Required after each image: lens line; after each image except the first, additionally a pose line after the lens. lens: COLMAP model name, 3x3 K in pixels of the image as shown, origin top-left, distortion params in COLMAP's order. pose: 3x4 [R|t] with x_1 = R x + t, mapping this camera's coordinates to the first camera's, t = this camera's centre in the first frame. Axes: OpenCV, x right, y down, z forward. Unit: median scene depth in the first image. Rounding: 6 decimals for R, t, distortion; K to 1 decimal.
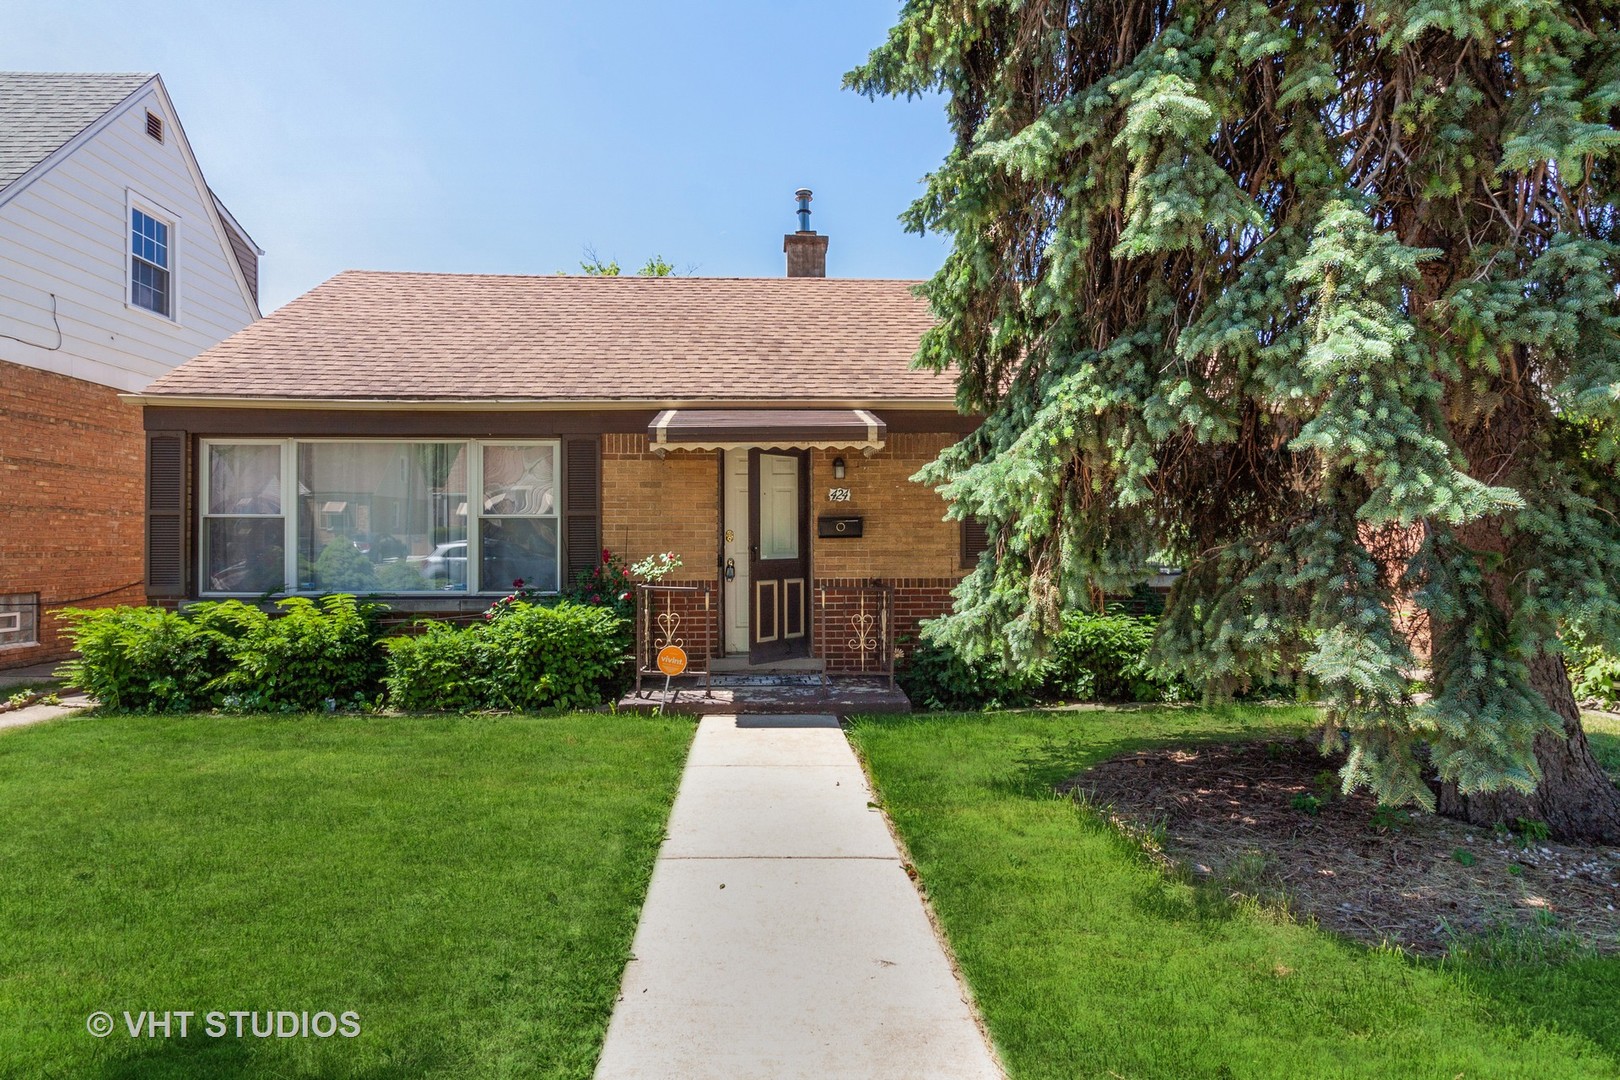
lens RADIAL K [[893.1, 0, 808.9], [0, 893.1, 532.8], [0, 0, 1]] dist [-0.002612, -0.000152]
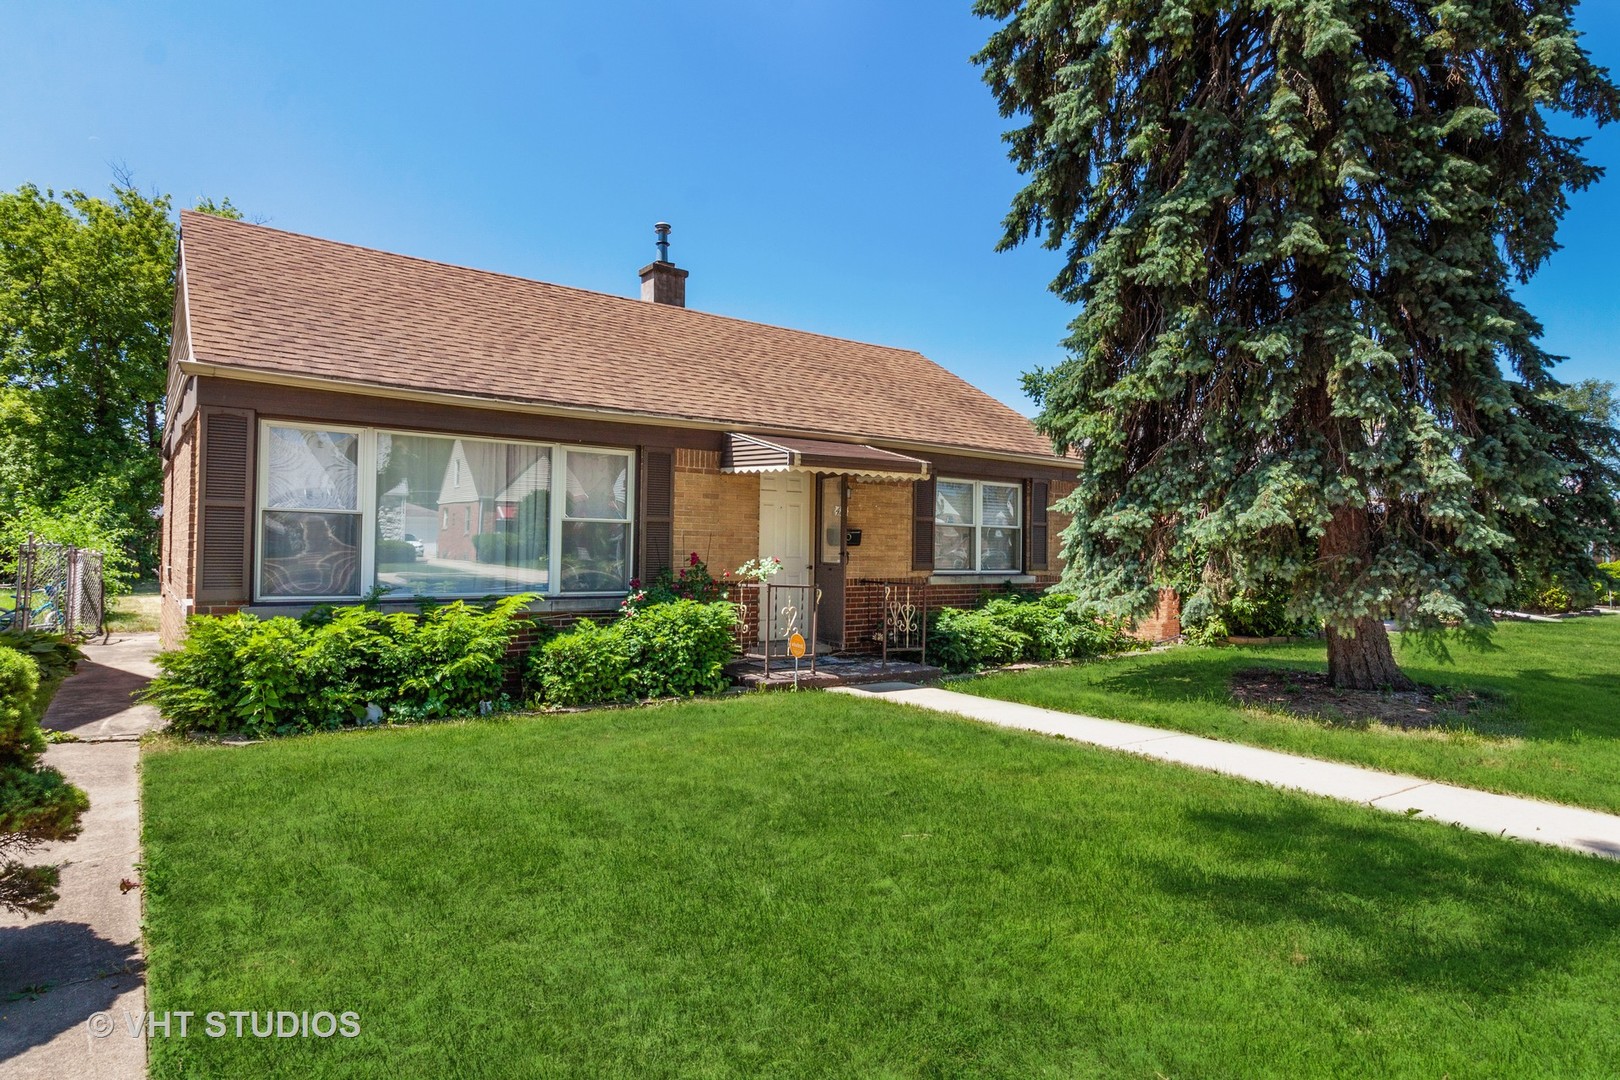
lens RADIAL K [[893.1, 0, 814.7], [0, 893.1, 545.3], [0, 0, 1]] dist [-0.002612, -0.000152]
pose [[0.834018, 0.016319, 0.551496, -0.709420], [-0.020439, 0.999790, 0.001326, 0.004537], [-0.551358, -0.012378, 0.834177, -0.021617]]
